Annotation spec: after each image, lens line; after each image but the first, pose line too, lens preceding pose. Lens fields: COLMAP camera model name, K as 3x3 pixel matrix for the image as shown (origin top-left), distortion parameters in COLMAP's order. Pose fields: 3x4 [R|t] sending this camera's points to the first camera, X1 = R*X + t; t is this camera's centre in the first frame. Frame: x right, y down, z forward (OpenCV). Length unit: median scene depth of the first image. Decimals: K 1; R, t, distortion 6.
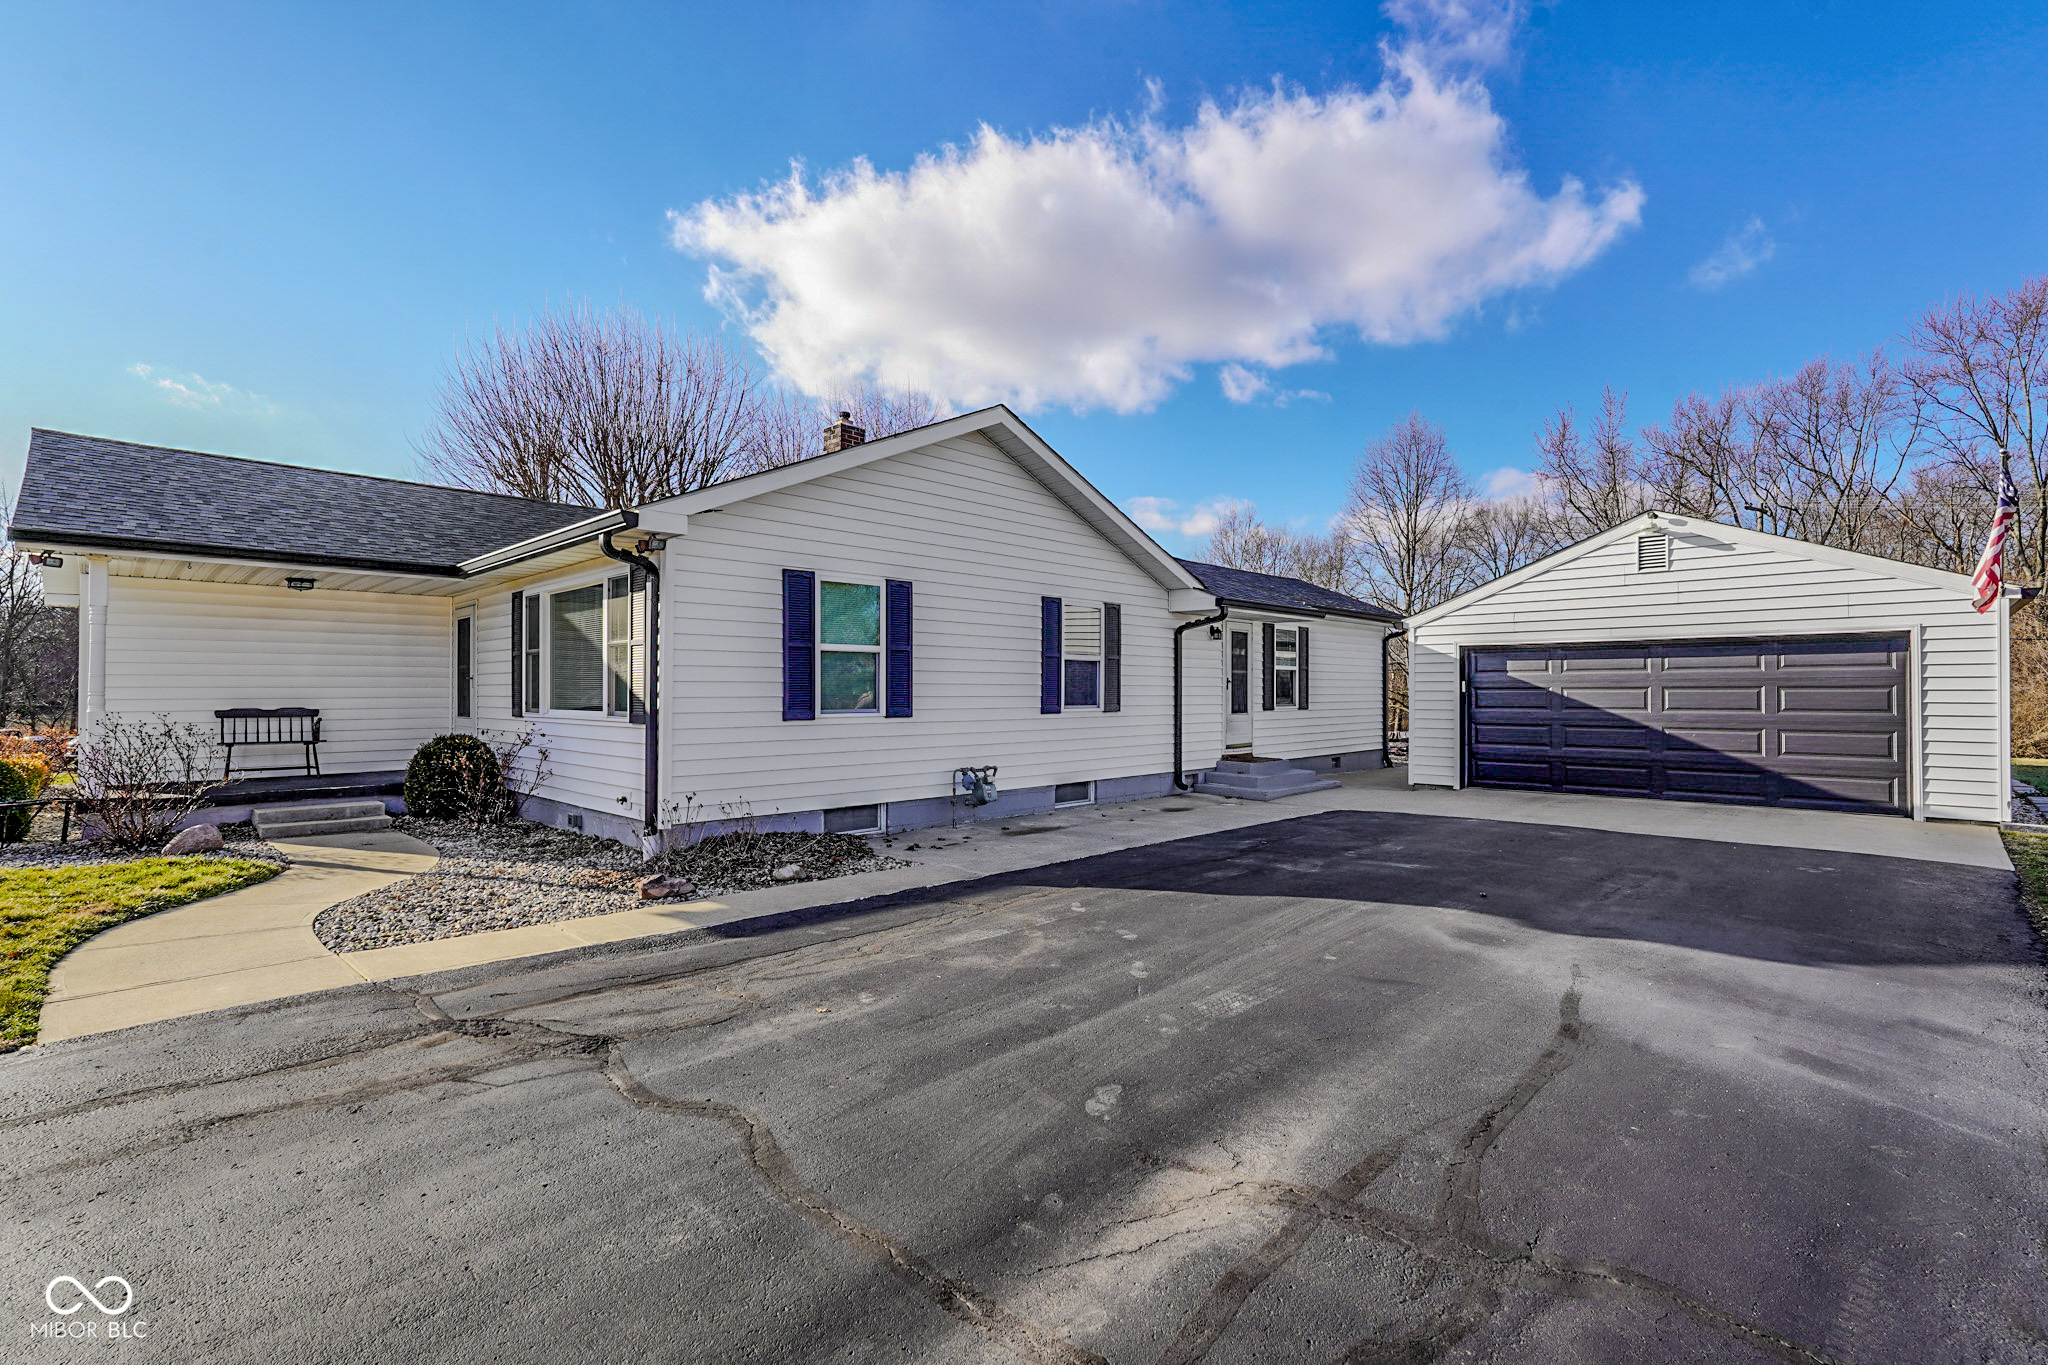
lens RADIAL K [[902.7, 0, 1028.8], [0, 902.7, 684.0], [0, 0, 1]] dist [-0.013664, 0.000992]
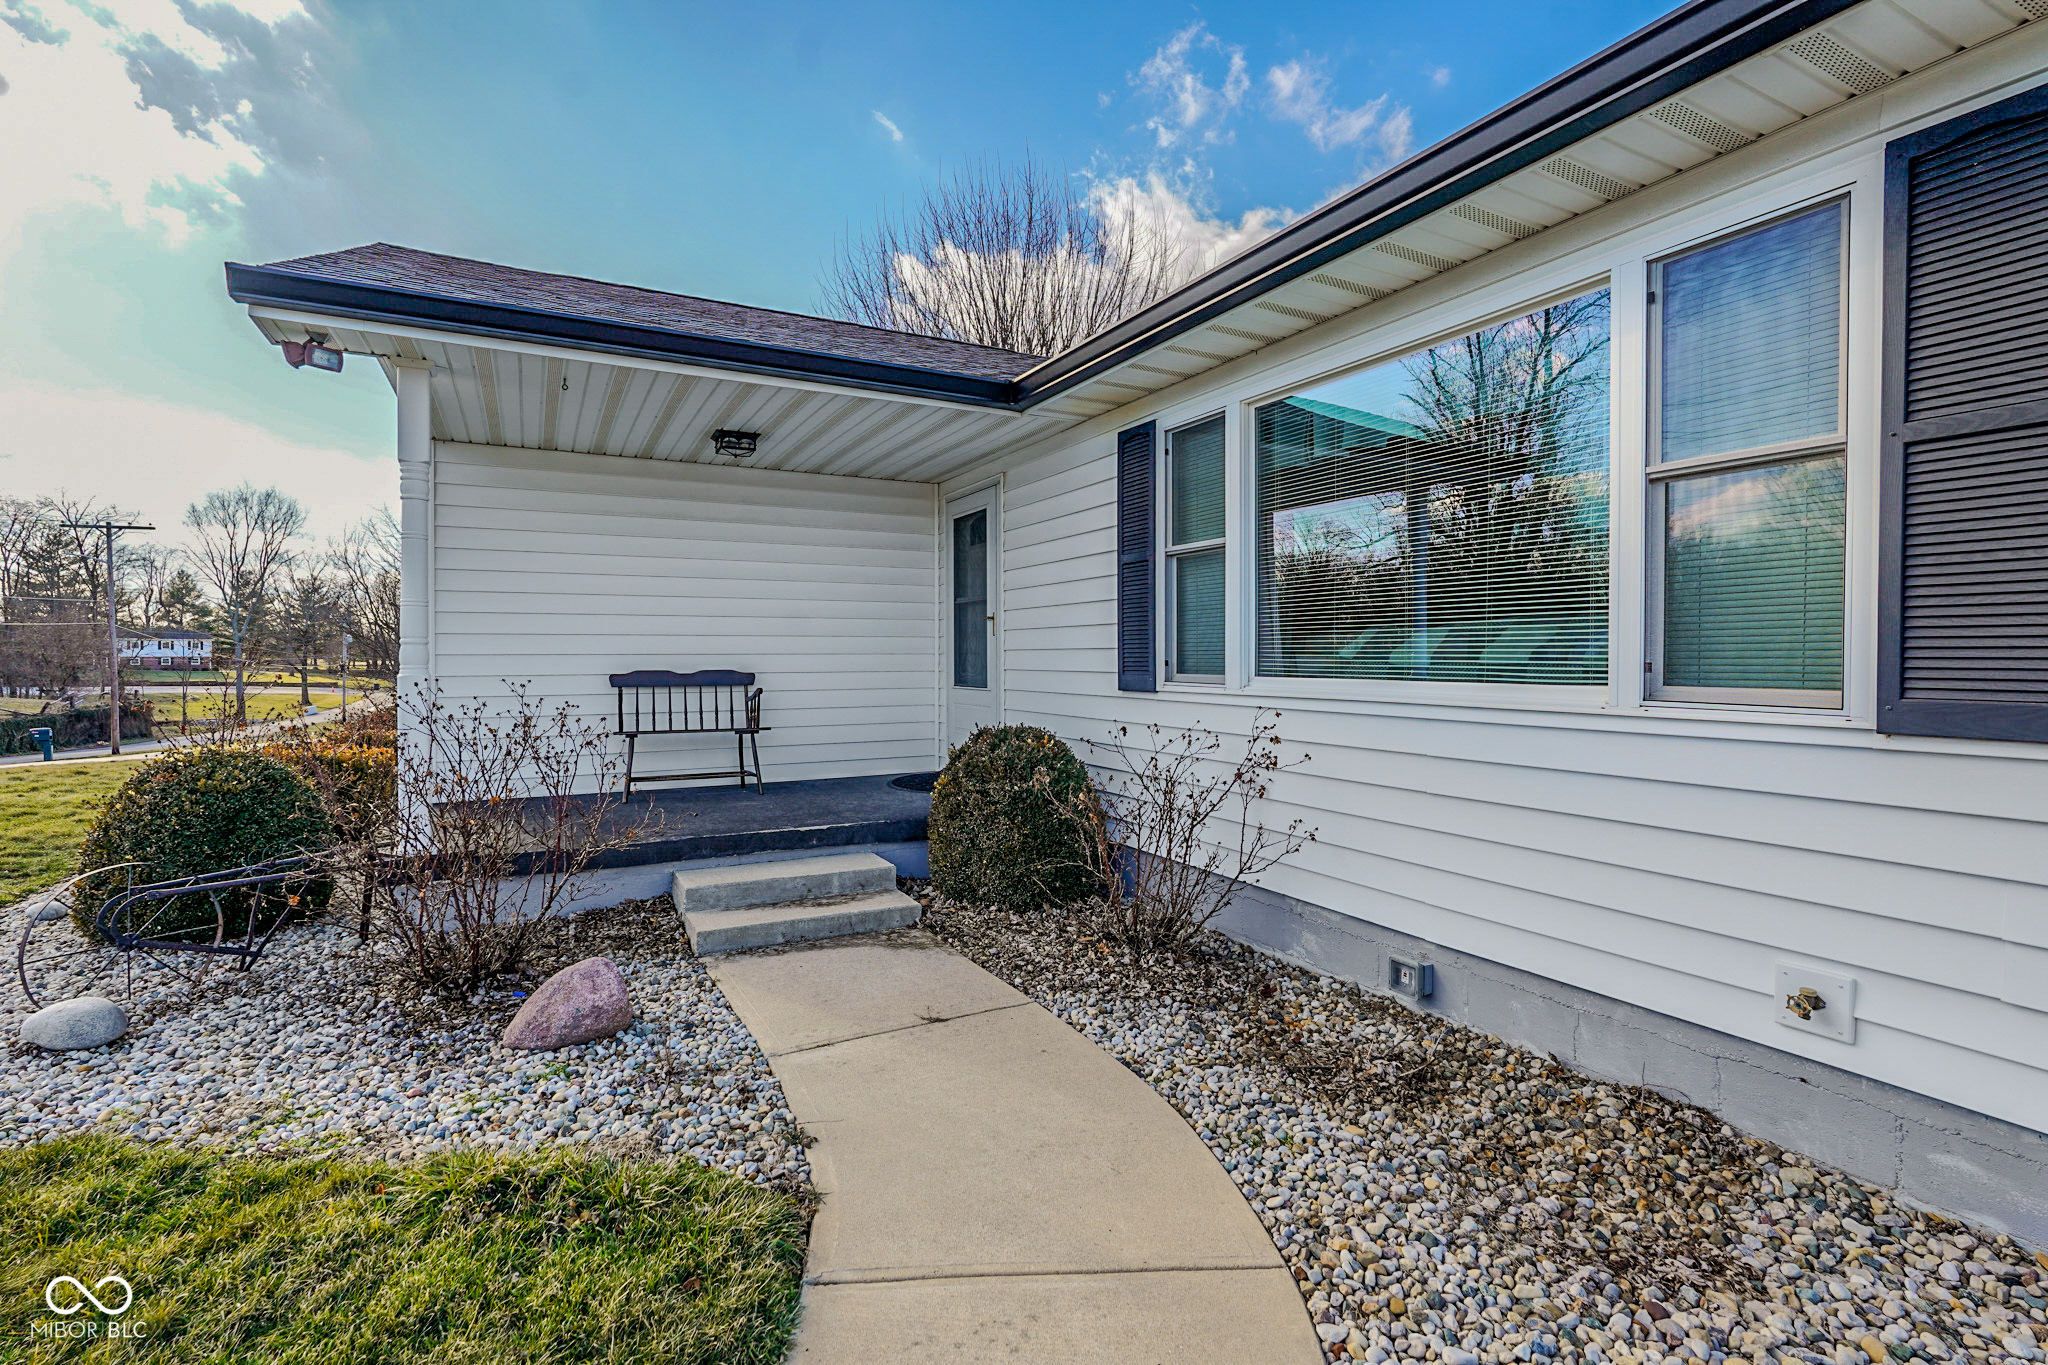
lens RADIAL K [[902.7, 0, 1014.6], [0, 902.7, 672.1], [0, 0, 1]] dist [-0.013664, 0.000992]
pose [[0.950541, 0.005635, -0.310549, -0.416575], [0.002522, 0.999662, 0.025859, 0.011690], [0.310590, -0.025363, 0.950205, 0.457355]]
